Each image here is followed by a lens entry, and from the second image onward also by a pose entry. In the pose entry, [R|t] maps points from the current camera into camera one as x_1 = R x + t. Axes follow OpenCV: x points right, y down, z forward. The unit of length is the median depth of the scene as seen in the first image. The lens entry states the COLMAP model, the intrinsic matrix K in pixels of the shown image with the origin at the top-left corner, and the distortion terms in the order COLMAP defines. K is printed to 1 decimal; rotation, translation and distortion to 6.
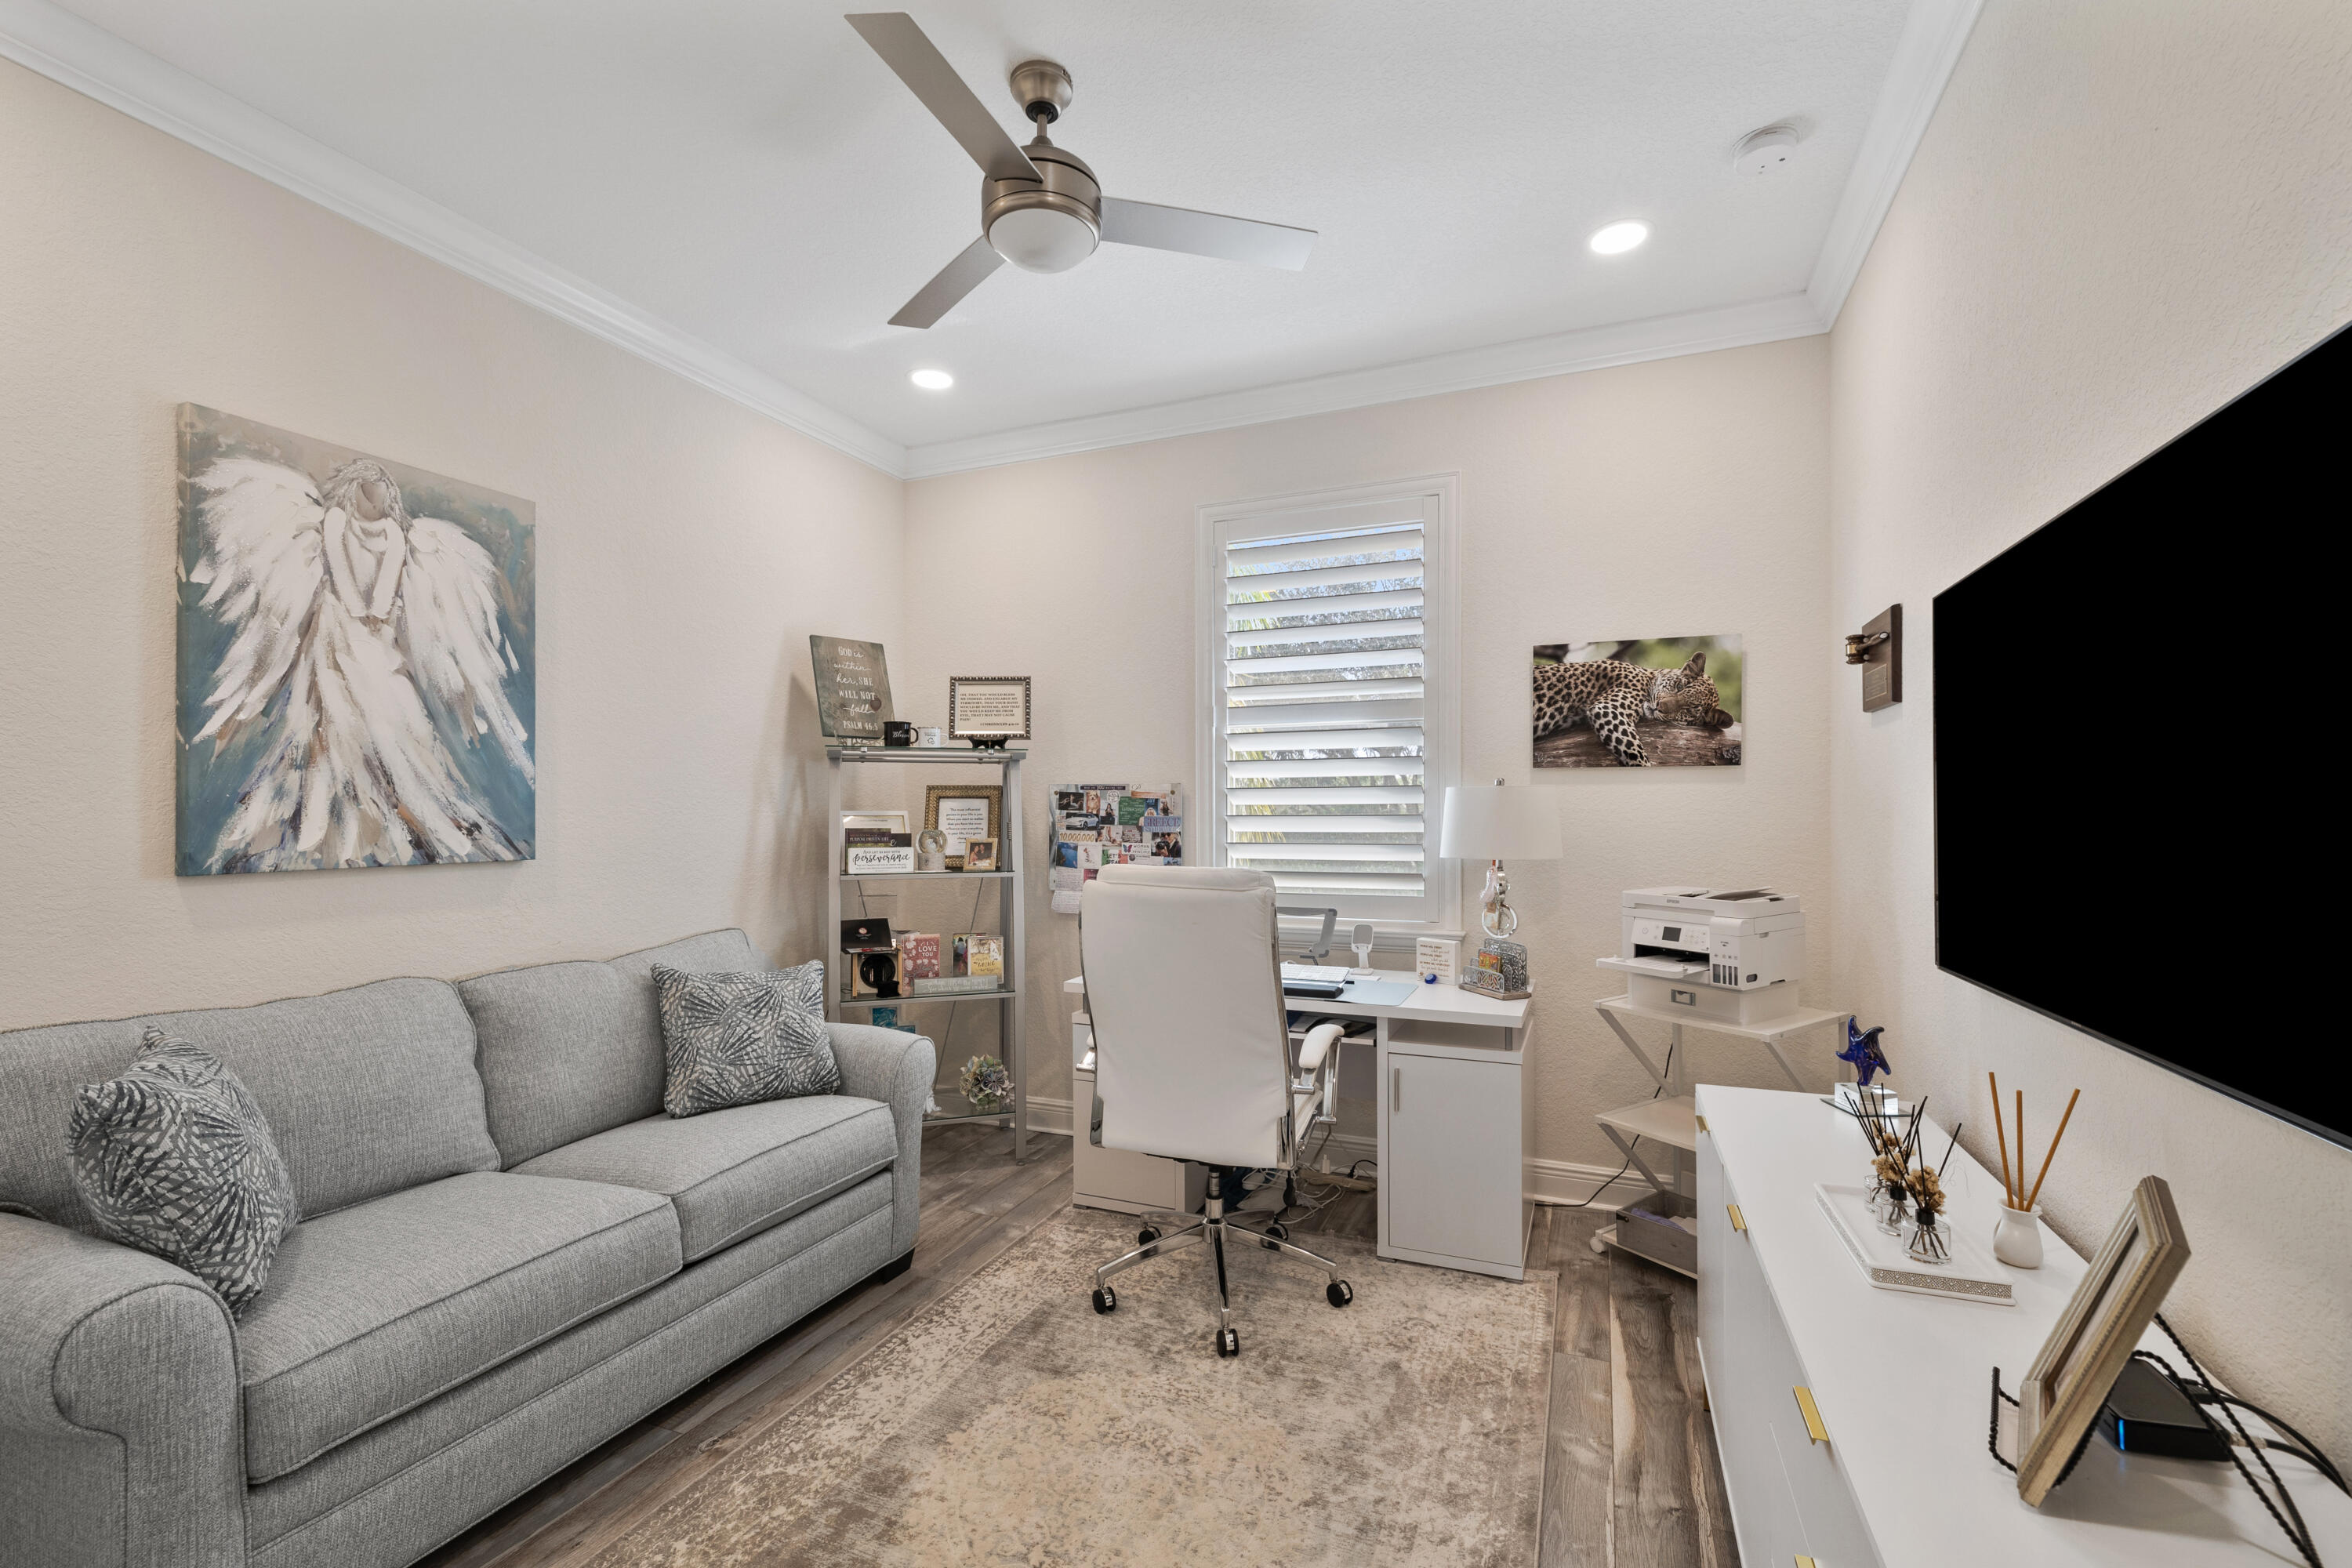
lens RADIAL K [[1003.4, 0, 1175.0], [0, 1003.4, 819.0], [0, 0, 1]] dist [-0.000093, -0.000263]
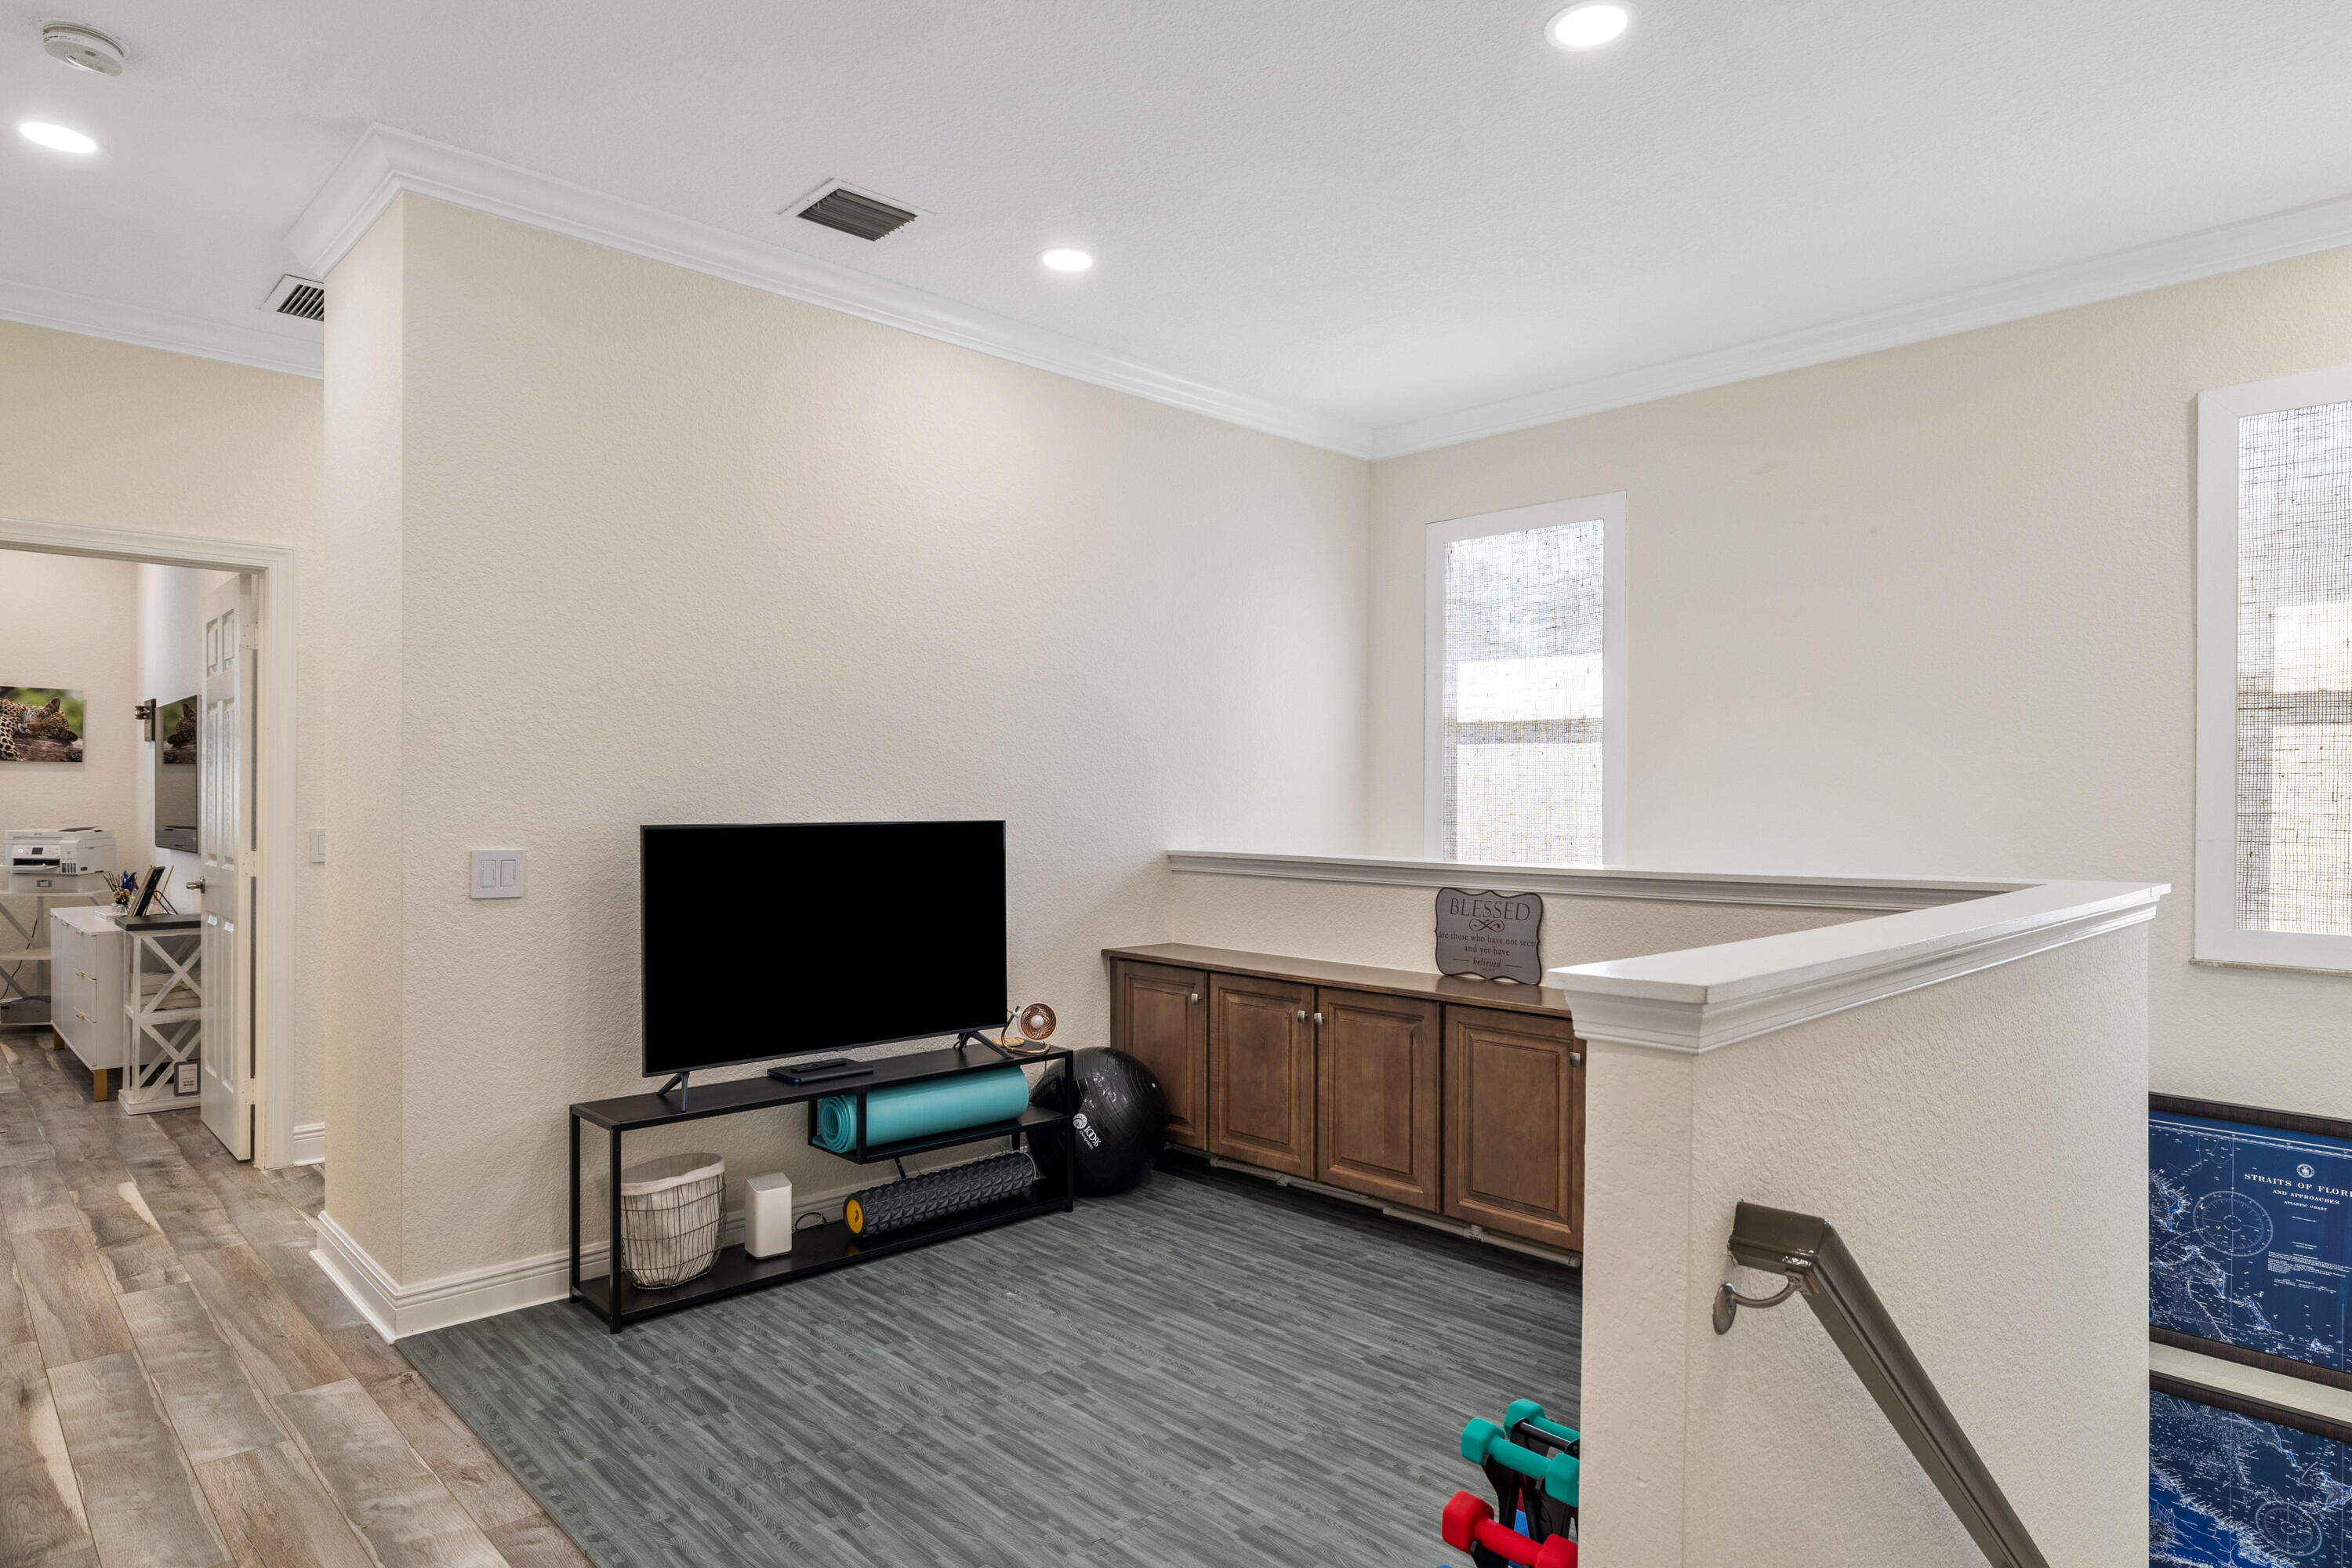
lens RADIAL K [[1299.6, 0, 1178.1], [0, 1299.6, 794.0], [0, 0, 1]] dist [-0.002944, 0.000164]
pose [[0.378280, 0.002267, 0.925689, -0.808192], [-0.001621, 0.999997, -0.001787, 0.004793], [-0.925690, -0.000824, 0.378282, -1.621218]]
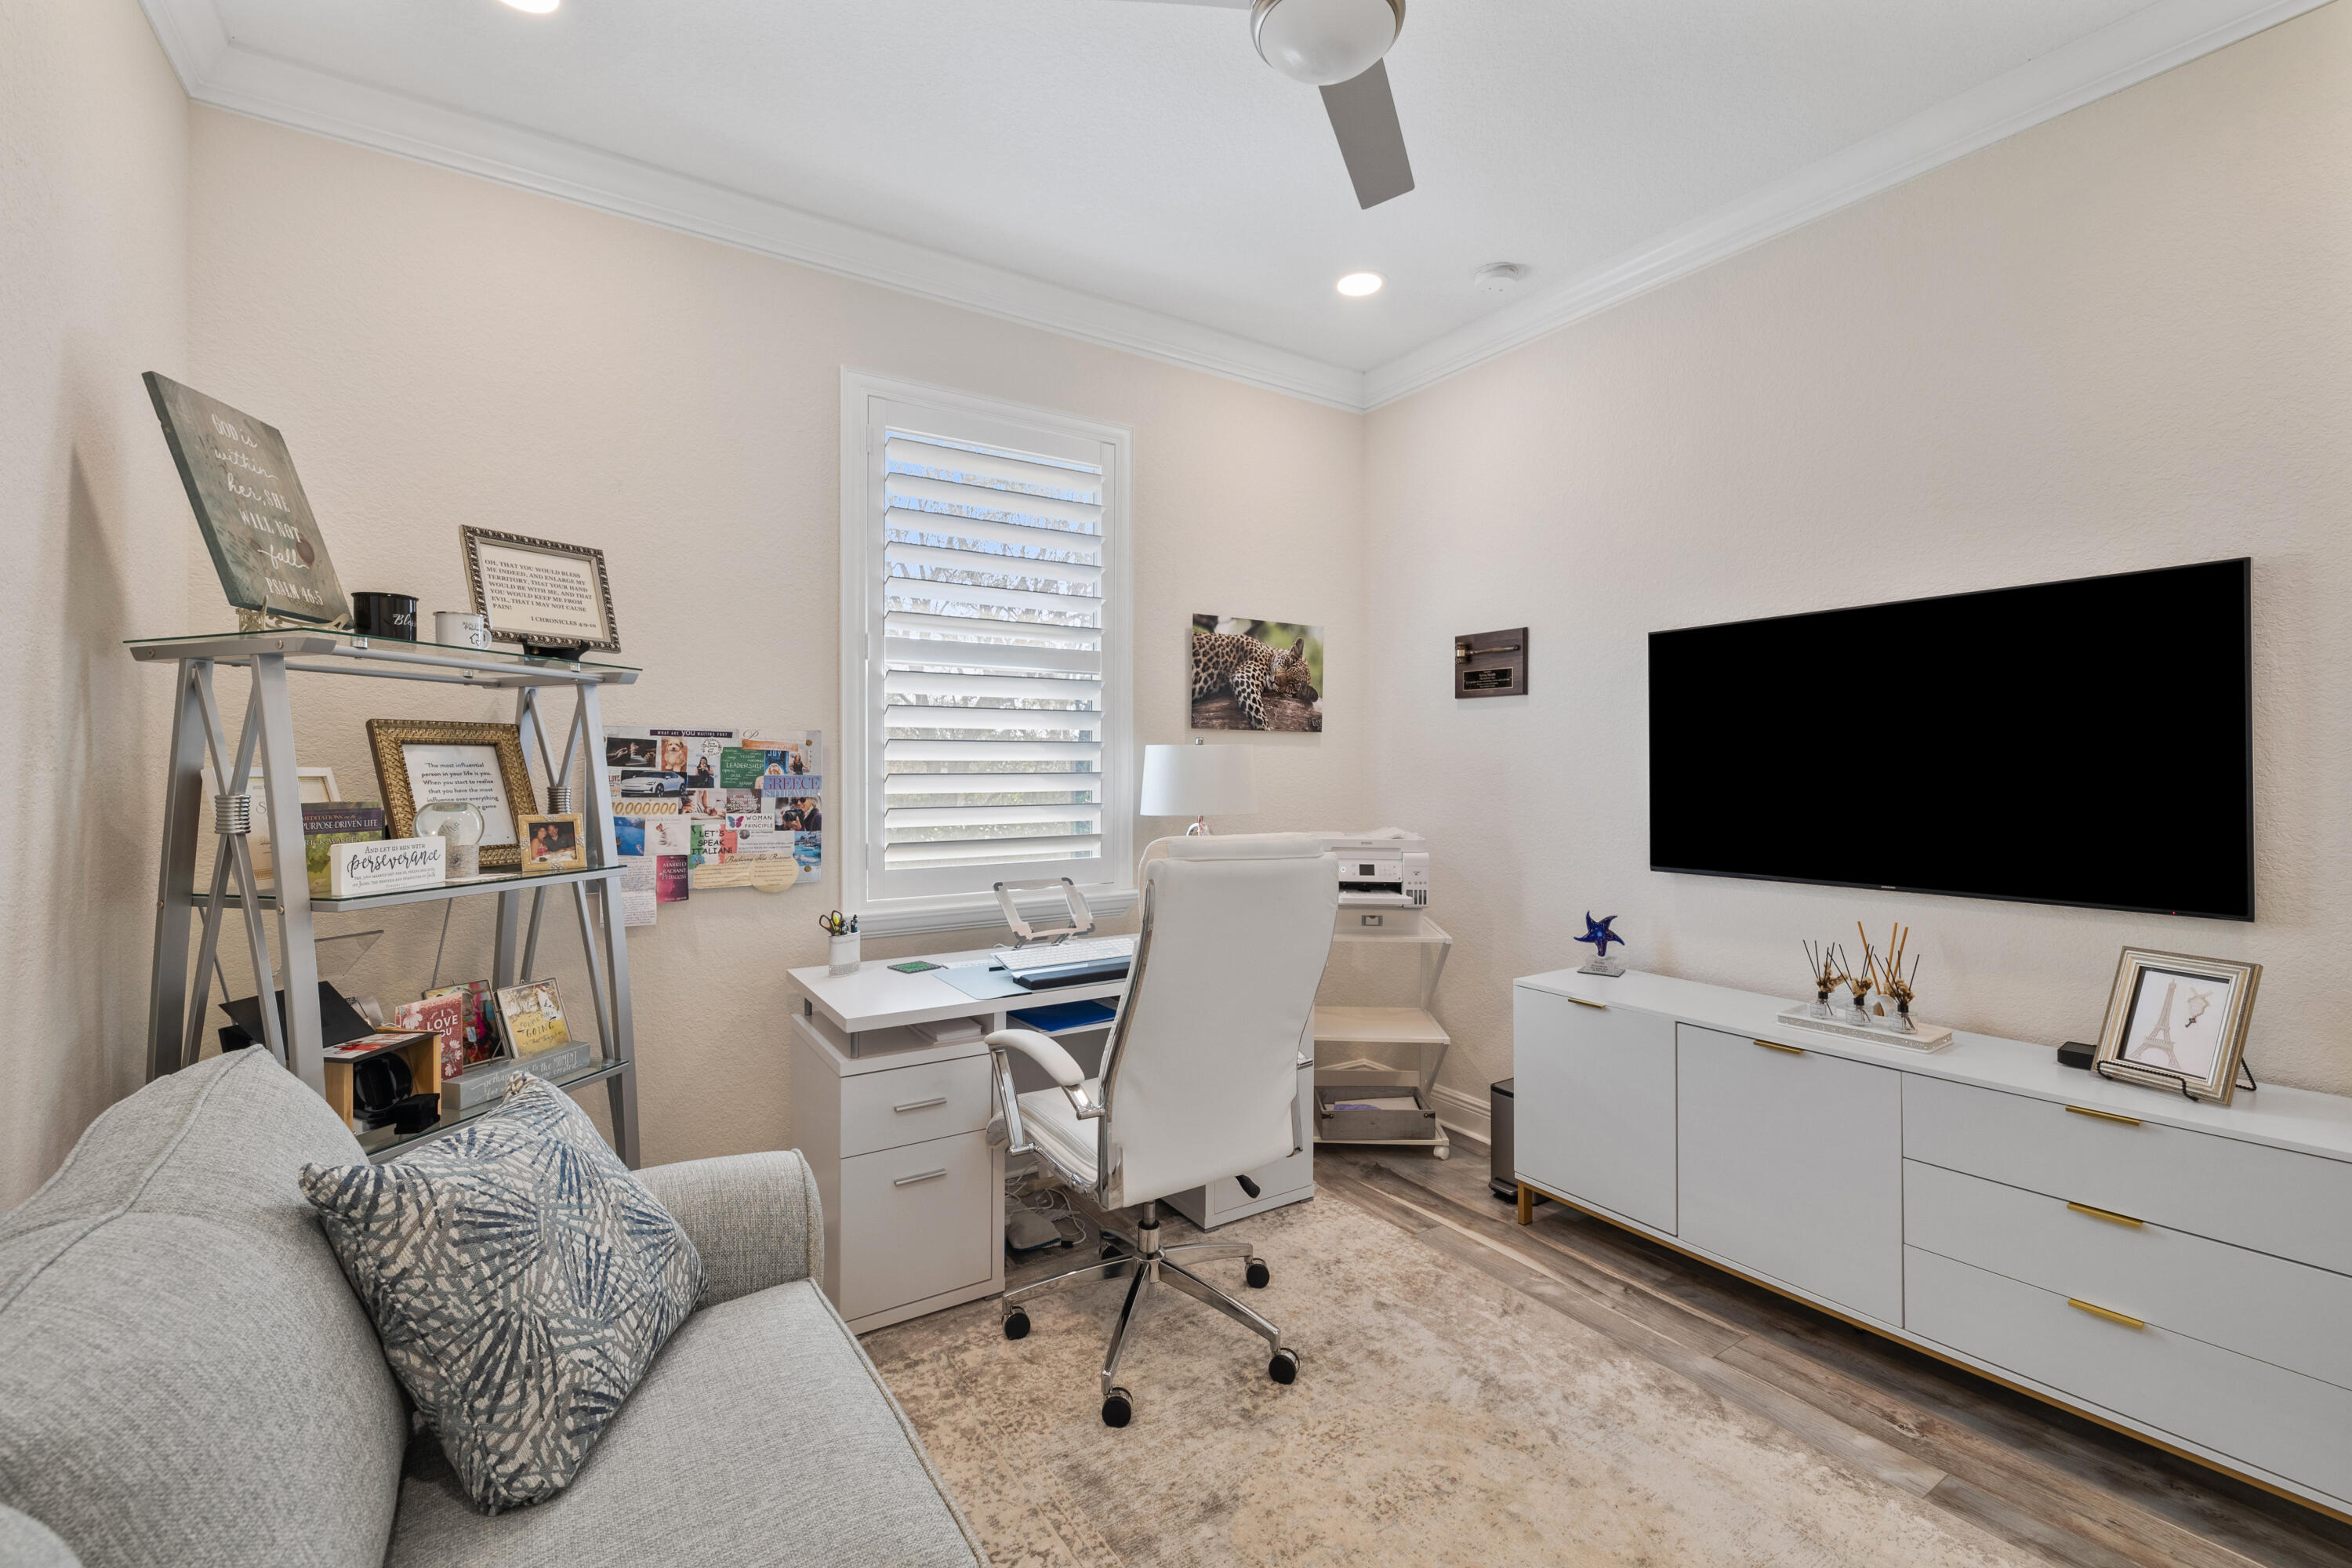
lens RADIAL K [[1003.4, 0, 1180.7], [0, 1003.4, 774.3], [0, 0, 1]] dist [-0.000093, -0.000263]
pose [[0.558592, -0.004041, 0.829432, -0.535260], [0.004212, 0.999989, 0.002035, -0.004258], [-0.829432, 0.002356, 0.558603, 0.419408]]
